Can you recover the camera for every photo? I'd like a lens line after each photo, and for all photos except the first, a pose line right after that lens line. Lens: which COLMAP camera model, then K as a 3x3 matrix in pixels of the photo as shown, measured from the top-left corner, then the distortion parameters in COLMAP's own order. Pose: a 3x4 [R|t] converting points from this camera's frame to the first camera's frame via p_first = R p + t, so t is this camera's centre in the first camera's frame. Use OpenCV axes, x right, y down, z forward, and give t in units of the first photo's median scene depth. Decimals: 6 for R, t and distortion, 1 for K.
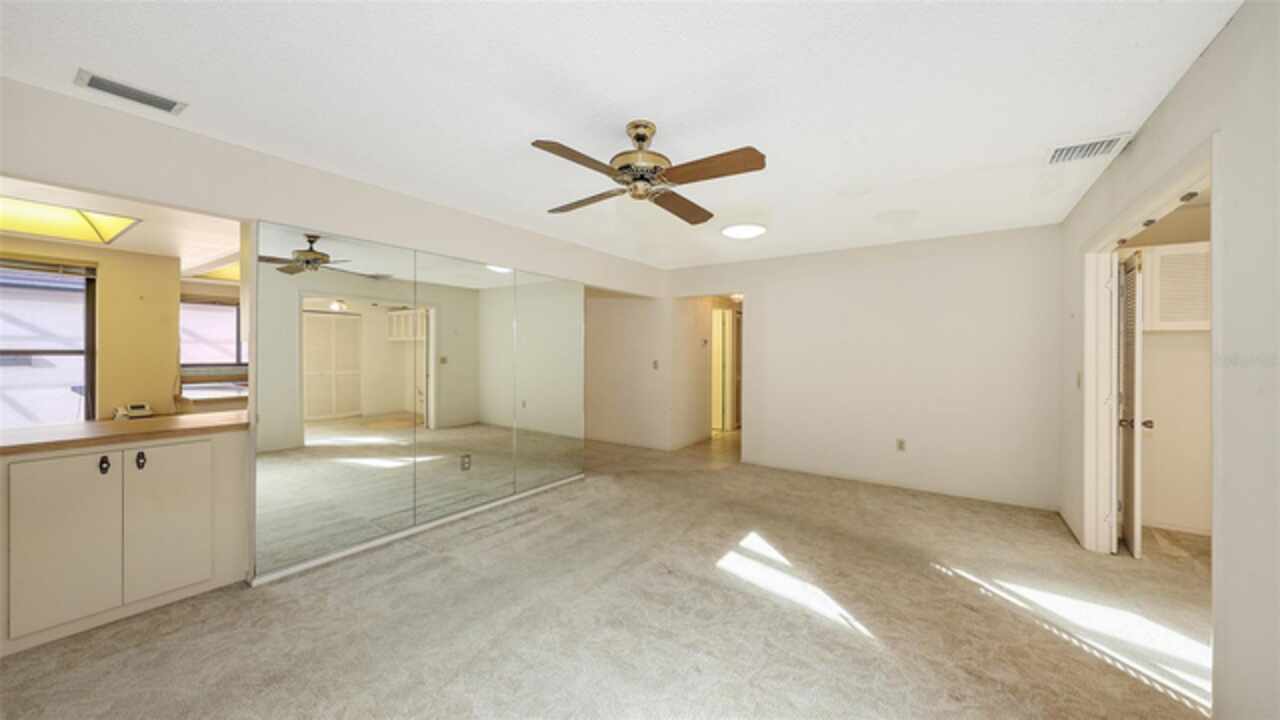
lens RADIAL K [[450.8, 0, 643.4], [0, 450.8, 350.0], [0, 0, 1]] dist [0.001142, 0.000458]
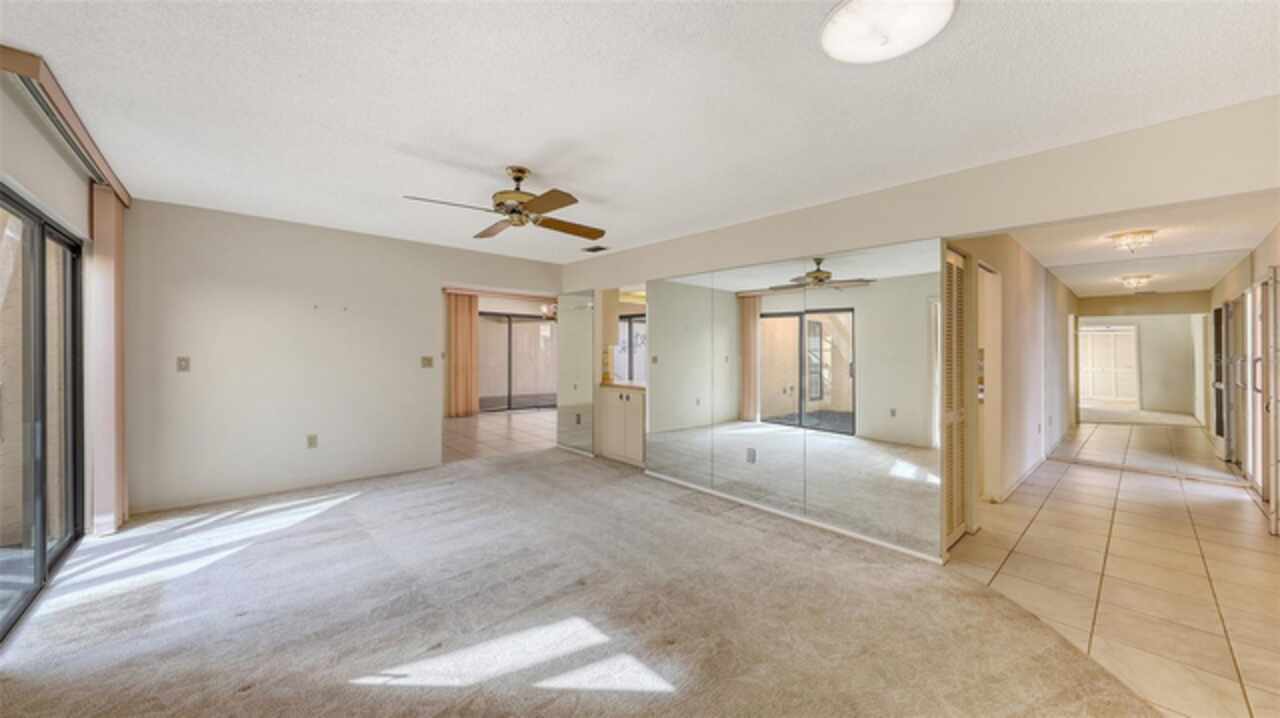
lens RADIAL K [[450.8, 0, 641.6], [0, 450.8, 353.2], [0, 0, 1]] dist [0.001142, 0.000458]
pose [[-0.232044, -0.001360, -0.972704, 1.024271], [-0.005458, 0.999985, -0.000096, 0.013679], [0.972690, 0.005287, -0.232048, 1.453237]]
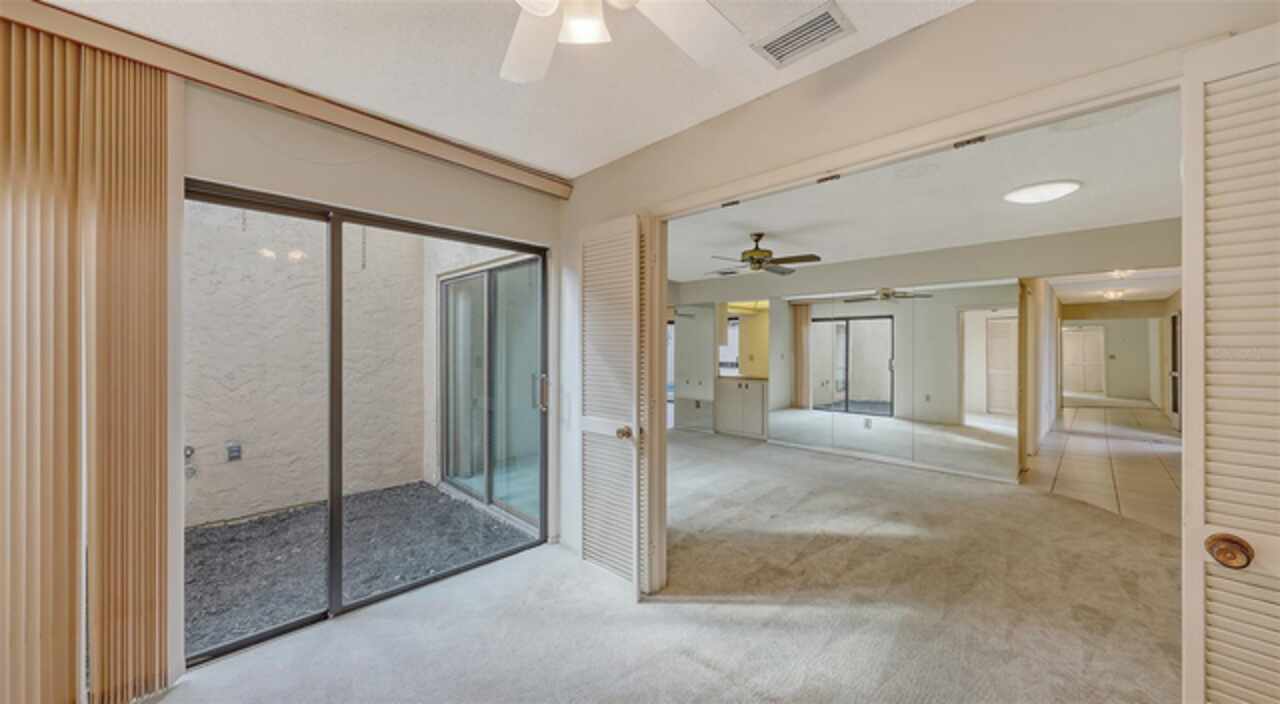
lens RADIAL K [[450.8, 0, 635.3], [0, 450.8, 354.0], [0, 0, 1]] dist [0.001142, 0.000458]
pose [[-0.190502, 0.002369, -0.981684, 1.814325], [0.001901, 0.999996, 0.002045, 0.017442], [0.981685, -0.001477, -0.190506, 0.761824]]
